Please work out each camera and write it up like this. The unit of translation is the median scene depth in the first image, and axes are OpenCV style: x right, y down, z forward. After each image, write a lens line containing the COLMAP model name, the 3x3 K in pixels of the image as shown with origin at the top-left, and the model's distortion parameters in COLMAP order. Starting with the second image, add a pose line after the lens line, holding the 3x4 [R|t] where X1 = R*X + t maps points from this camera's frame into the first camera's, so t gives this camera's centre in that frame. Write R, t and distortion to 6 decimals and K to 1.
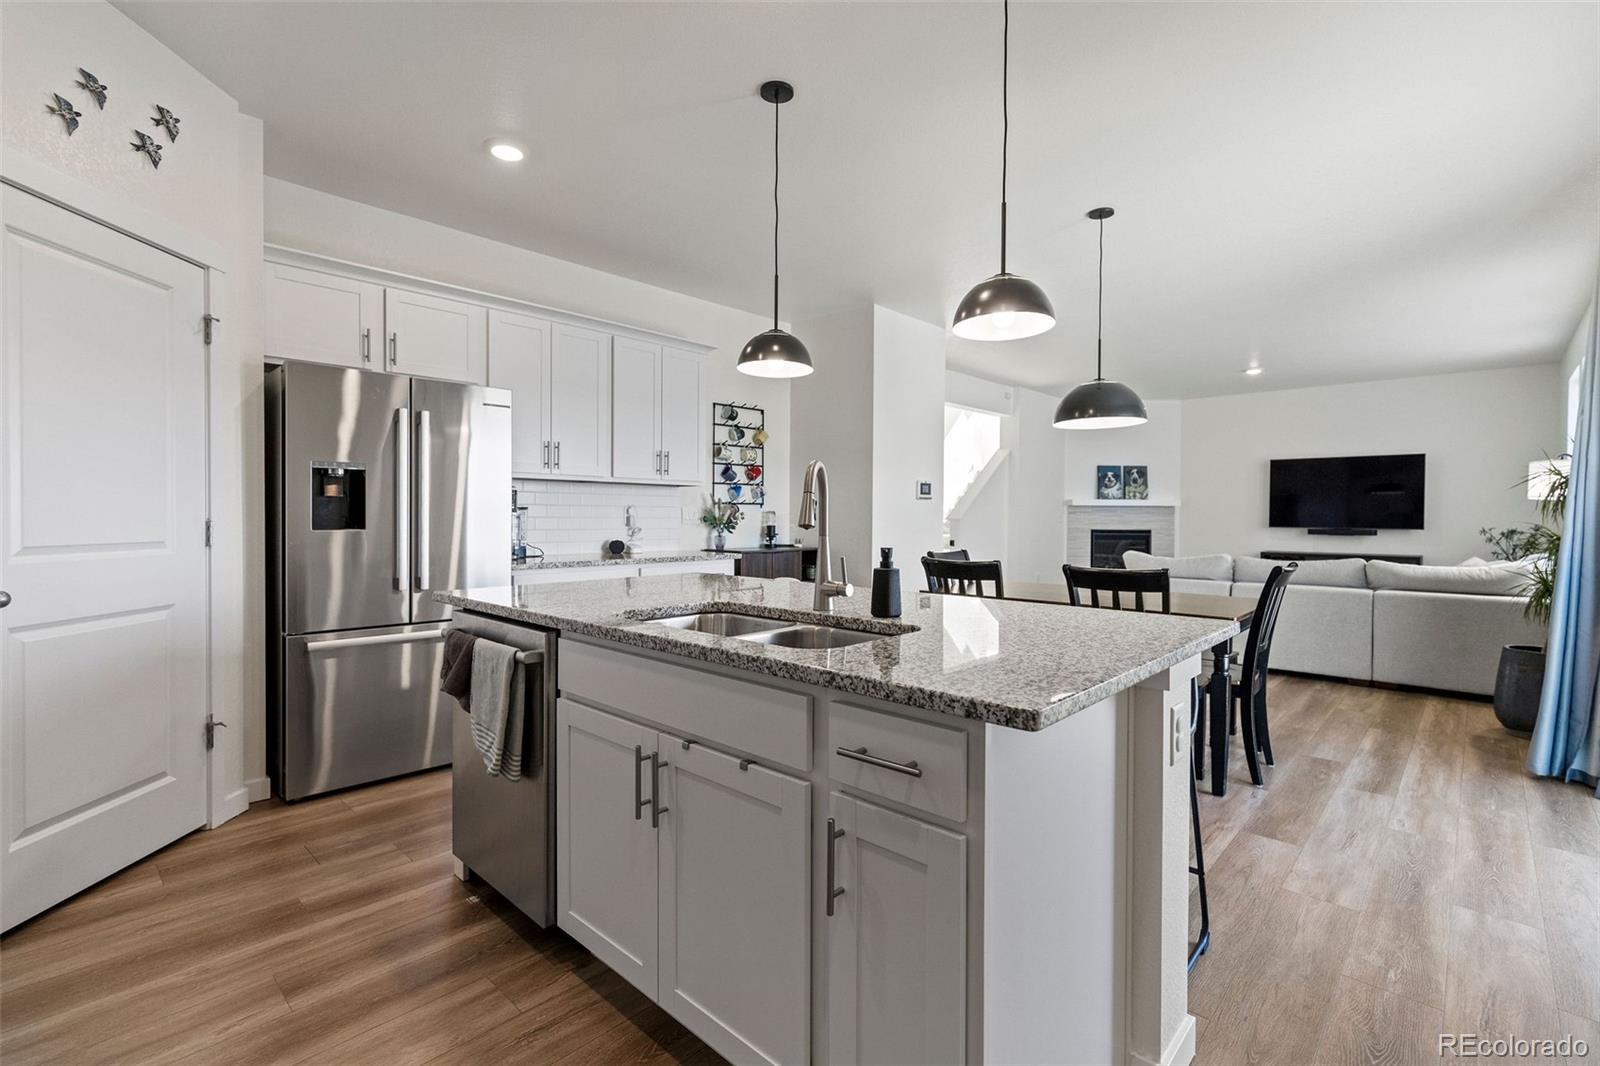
lens RADIAL K [[722.2, 0, 796.1], [0, 722.2, 528.4], [0, 0, 1]] dist [0.003426, -0.000060]
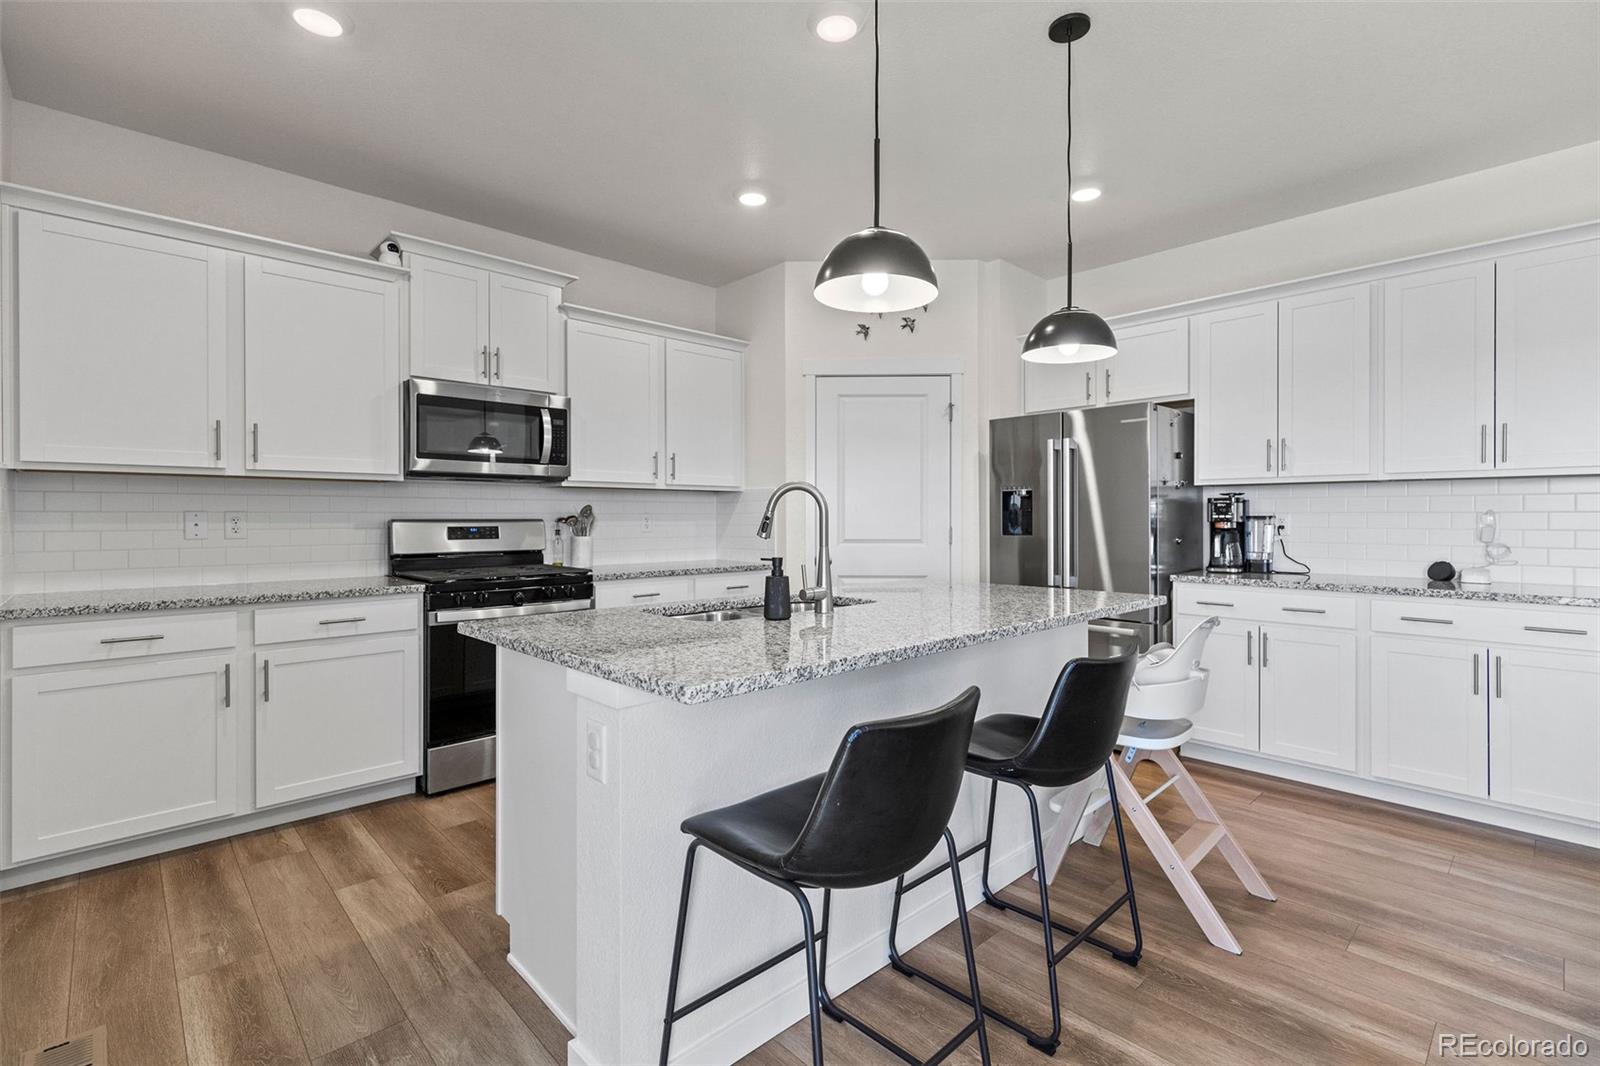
lens RADIAL K [[722.2, 0, 793.9], [0, 722.2, 518.9], [0, 0, 1]] dist [0.003426, -0.000060]
pose [[-0.057960, -0.006266, -0.998299, 0.589483], [-0.017240, 0.999837, -0.005274, -0.012376], [0.998170, 0.016905, -0.058058, 0.518179]]
